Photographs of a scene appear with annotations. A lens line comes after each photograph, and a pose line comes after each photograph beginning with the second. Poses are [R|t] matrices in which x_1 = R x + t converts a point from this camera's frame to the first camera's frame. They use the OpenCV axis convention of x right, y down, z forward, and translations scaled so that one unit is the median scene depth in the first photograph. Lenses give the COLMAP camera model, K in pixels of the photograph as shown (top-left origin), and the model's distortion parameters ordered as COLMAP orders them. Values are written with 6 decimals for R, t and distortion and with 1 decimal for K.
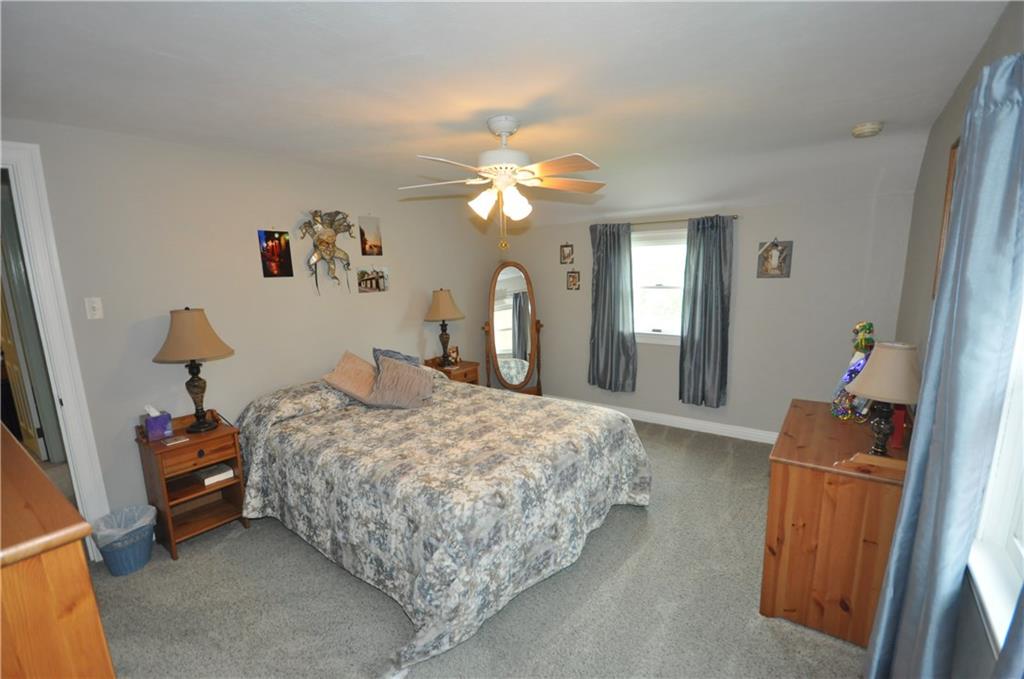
lens RADIAL K [[445.4, 0, 516.5], [0, 445.4, 370.5], [0, 0, 1]] dist [0.001676, -0.000095]
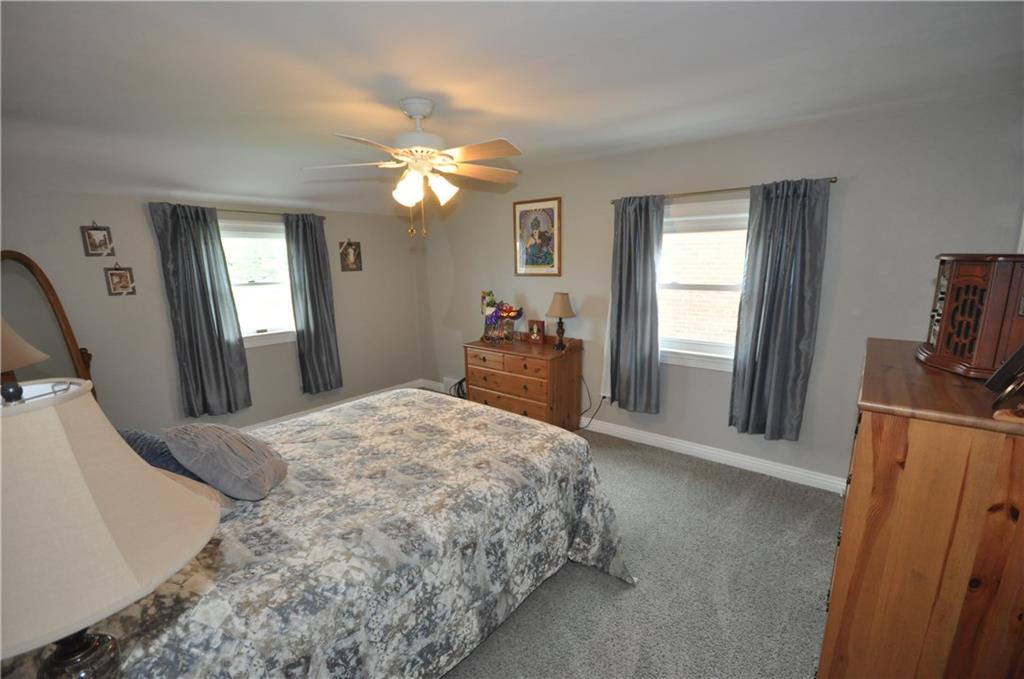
lens RADIAL K [[449.5, 0, 511.5], [0, 449.5, 352.9], [0, 0, 1]] dist [-0.001029, -0.001150]
pose [[0.058132, -0.181117, 0.981742, -0.660822], [0.240172, 0.957059, 0.162342, -0.086675], [-0.968988, 0.226349, 0.099135, 0.500319]]
